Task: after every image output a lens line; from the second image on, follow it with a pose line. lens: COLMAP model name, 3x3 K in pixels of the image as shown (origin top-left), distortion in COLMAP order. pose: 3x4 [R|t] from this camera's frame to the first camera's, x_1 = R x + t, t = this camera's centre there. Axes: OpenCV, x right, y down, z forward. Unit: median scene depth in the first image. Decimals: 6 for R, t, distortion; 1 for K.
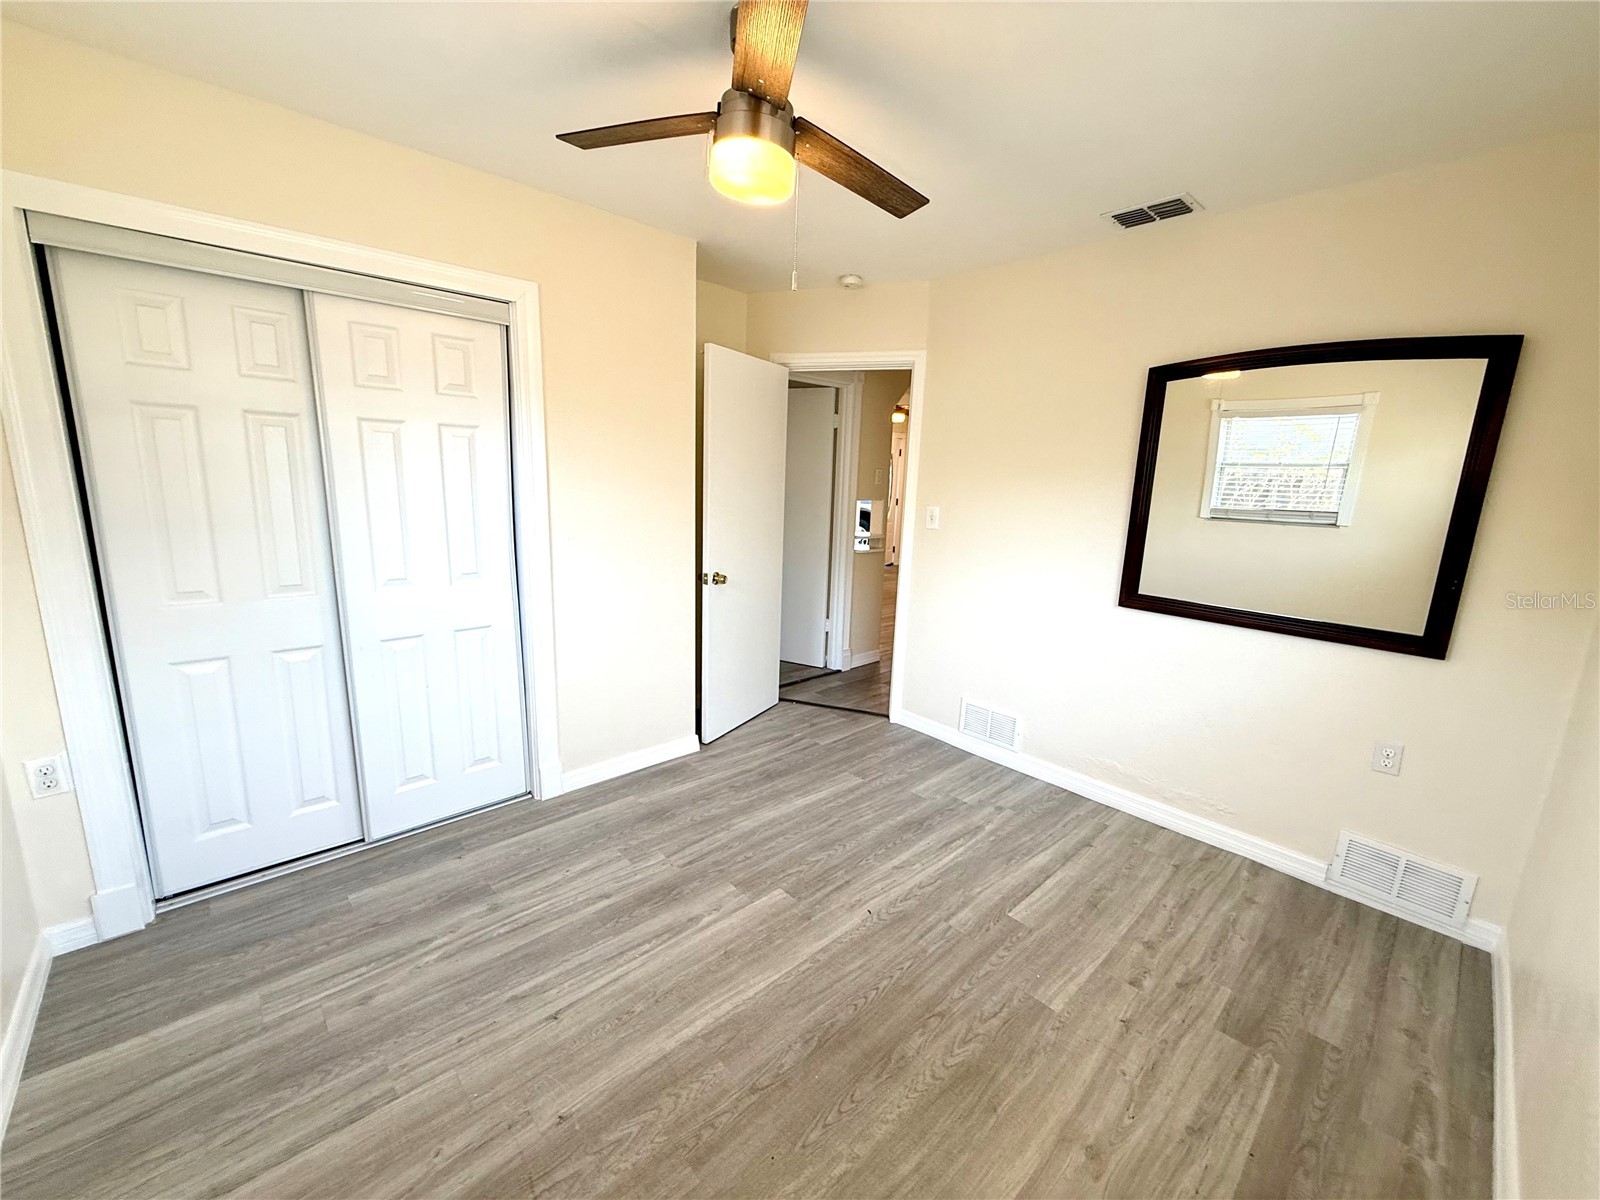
lens RADIAL K [[635.8, 0, 797.1], [0, 635.8, 598.2], [0, 0, 1]] dist [-0.000283, 0.000374]
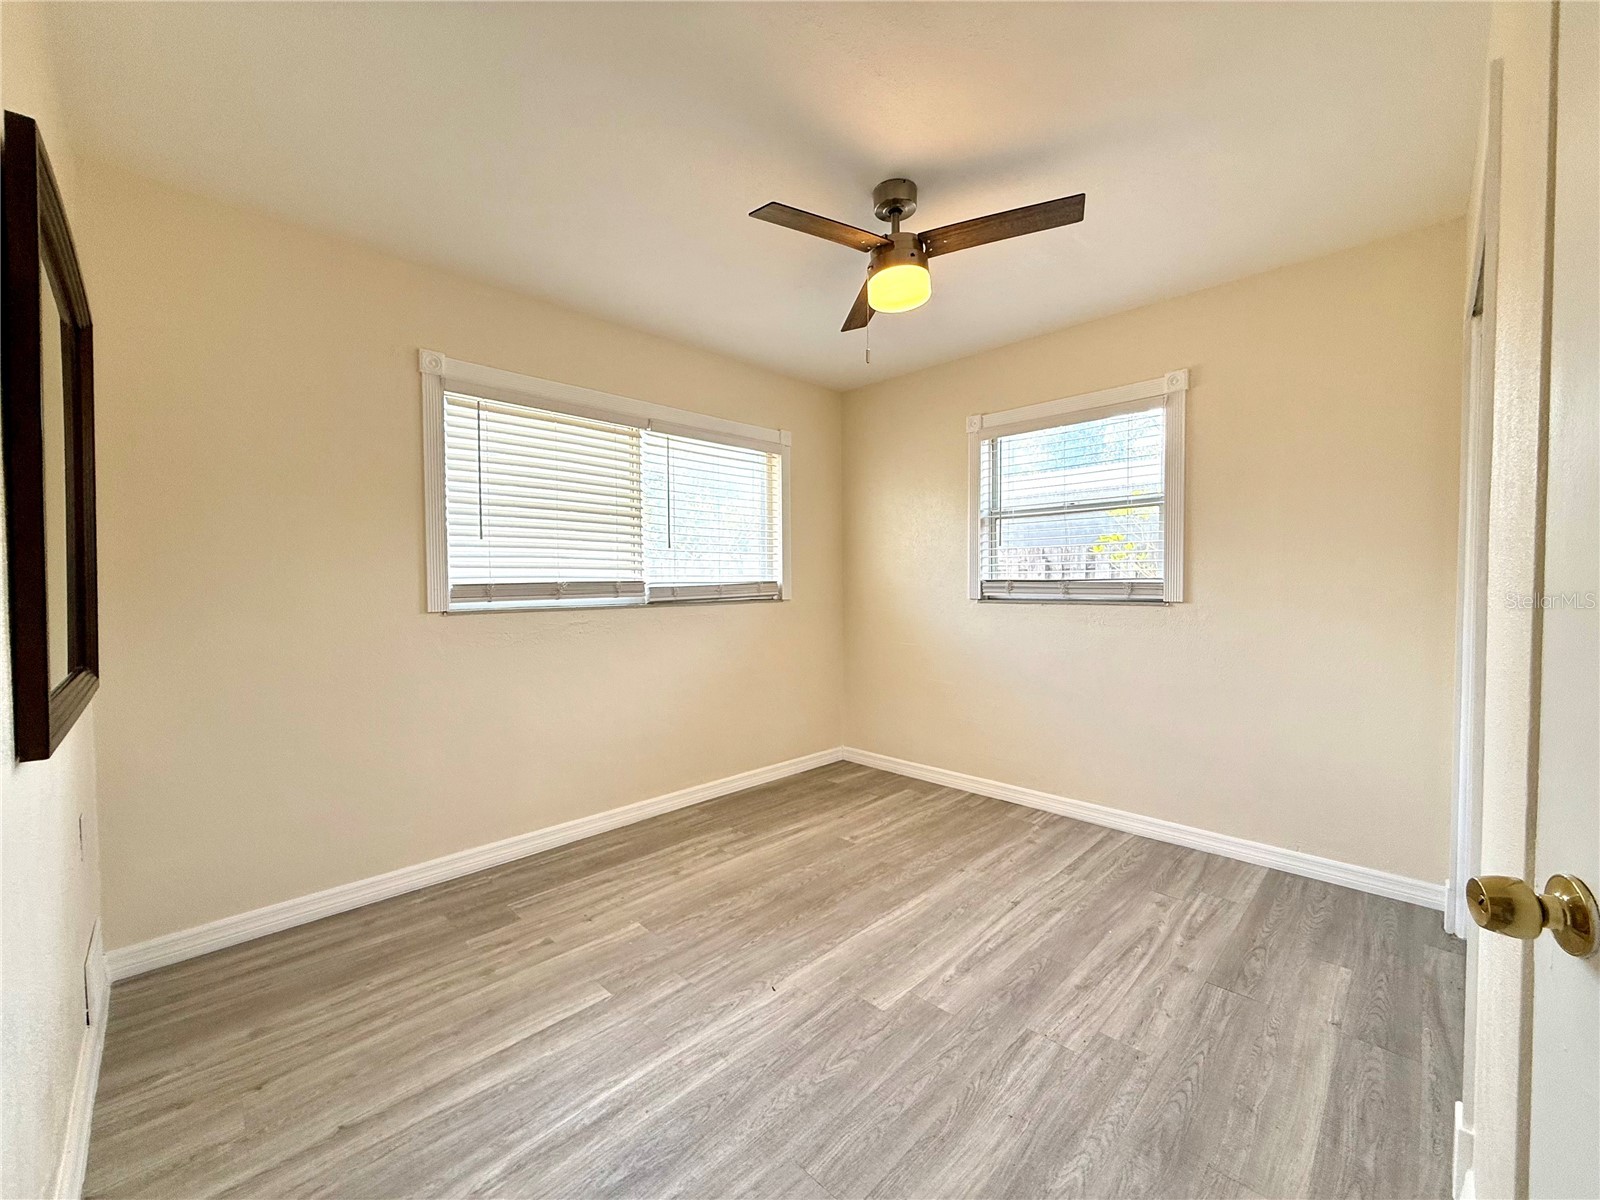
lens RADIAL K [[635.8, 0, 797.3], [0, 635.8, 600.7], [0, 0, 1]] dist [-0.000283, 0.000374]
pose [[-0.999008, -0.025158, -0.036746, 0.137042], [-0.032643, 0.974956, 0.219987, -0.233413], [0.030291, 0.220968, -0.974810, 1.866232]]
